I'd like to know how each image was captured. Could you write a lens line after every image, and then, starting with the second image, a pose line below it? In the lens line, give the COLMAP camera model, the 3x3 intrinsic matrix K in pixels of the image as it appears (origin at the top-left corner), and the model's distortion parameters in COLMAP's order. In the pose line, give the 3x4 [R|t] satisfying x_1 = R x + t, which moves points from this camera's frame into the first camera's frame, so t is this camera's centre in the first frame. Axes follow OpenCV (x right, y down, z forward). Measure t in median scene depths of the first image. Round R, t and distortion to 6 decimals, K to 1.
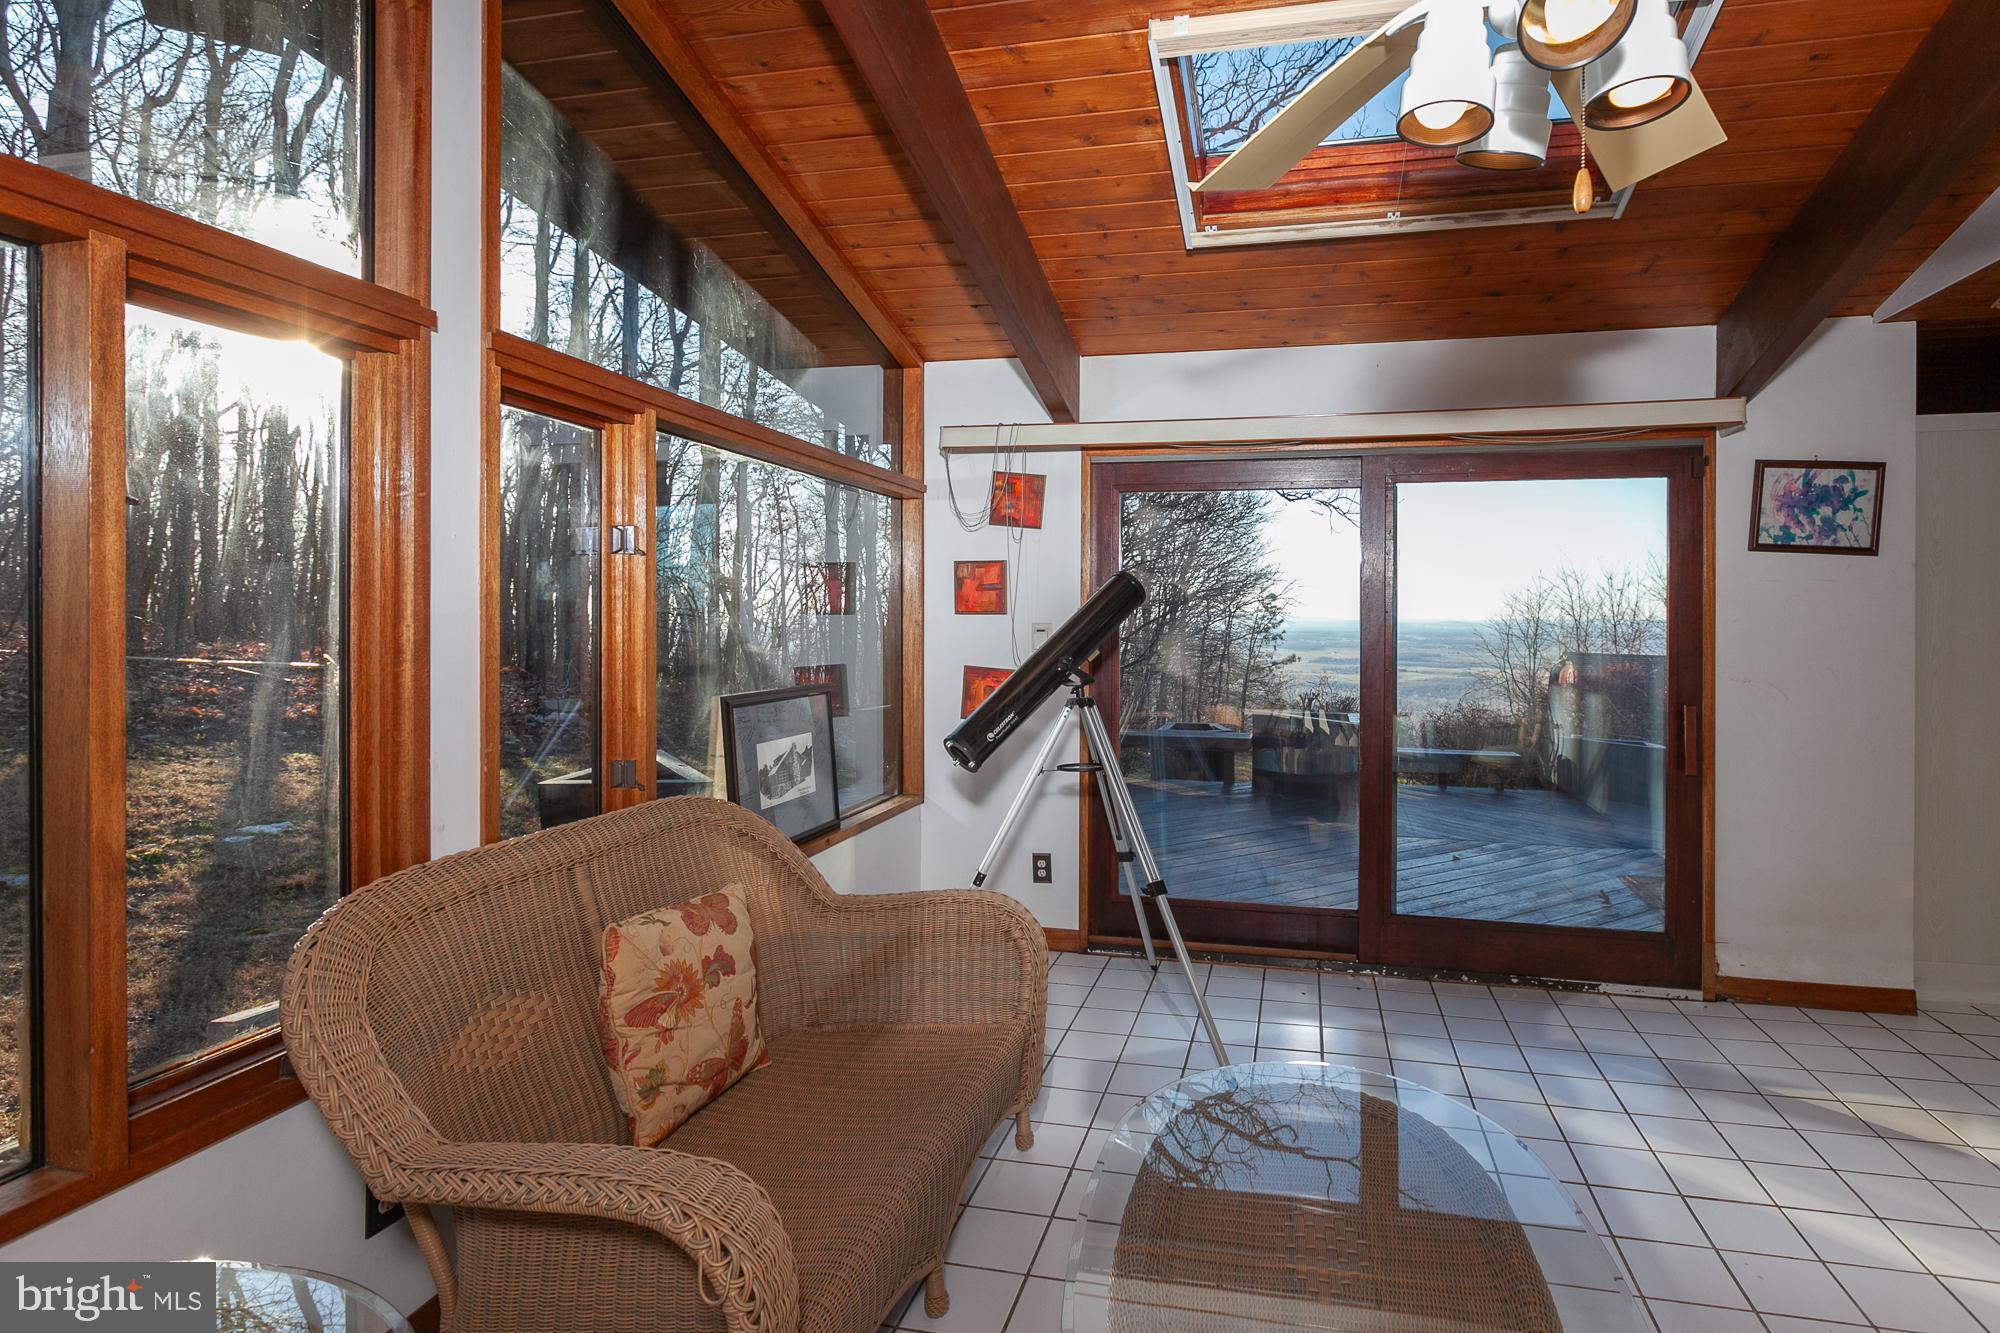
lens RADIAL K [[1040.9, 0, 1001.8], [0, 1040.9, 616.8], [0, 0, 1]] dist [0.001708, 0.000436]
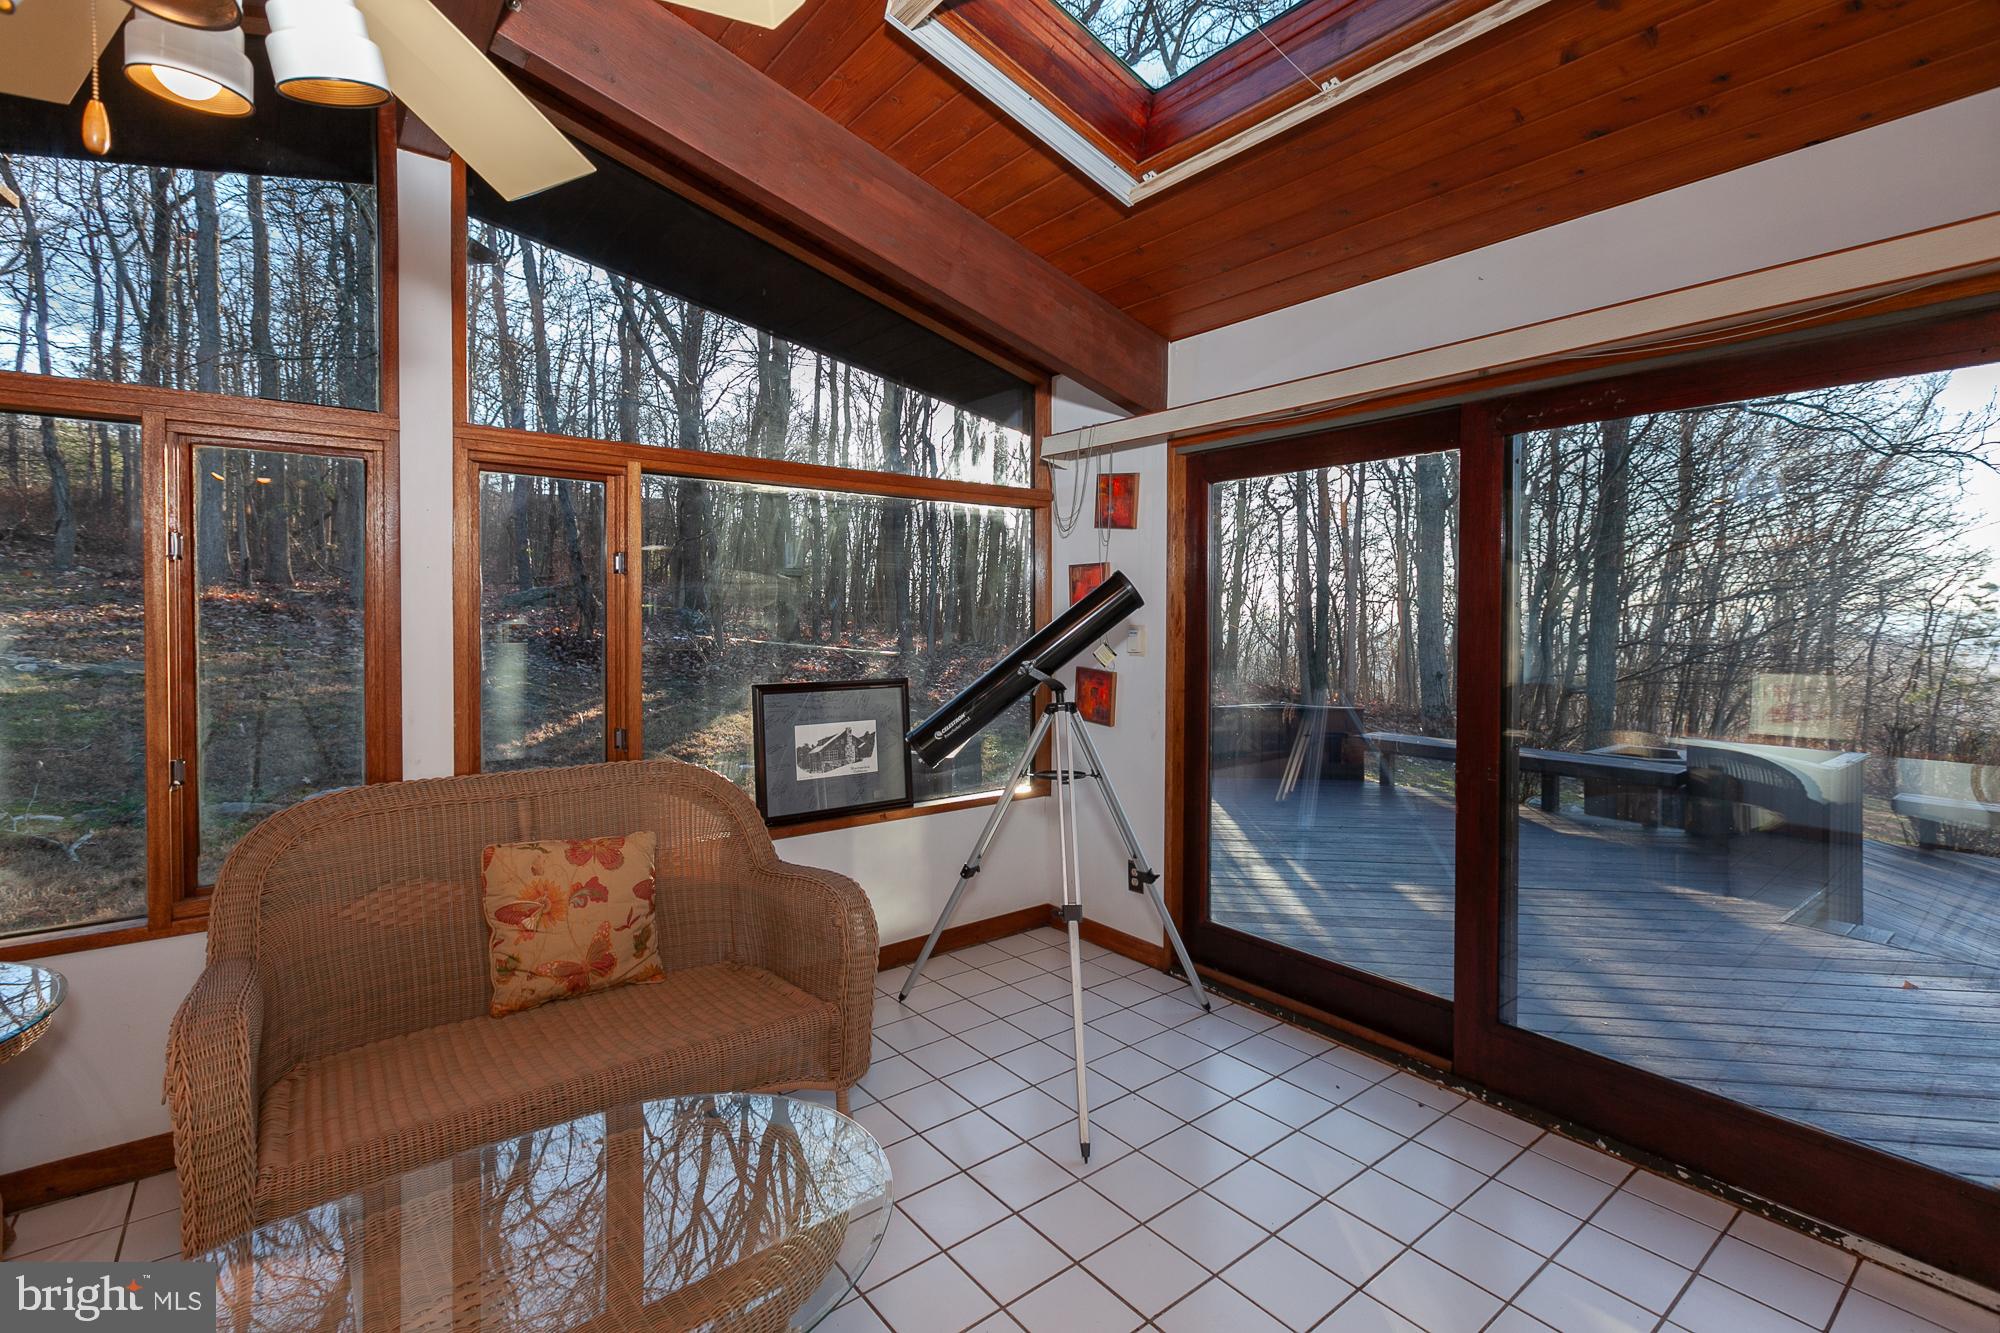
lens RADIAL K [[908.7, 0, 1002.4], [0, 908.7, 626.1], [0, 0, 1]] dist [-0.000603, -0.000317]
pose [[0.770364, 0.002483, -0.637599, 0.533848], [0.003224, 0.999964, 0.007790, -0.000291], [0.637596, -0.008057, 0.770329, 0.296798]]
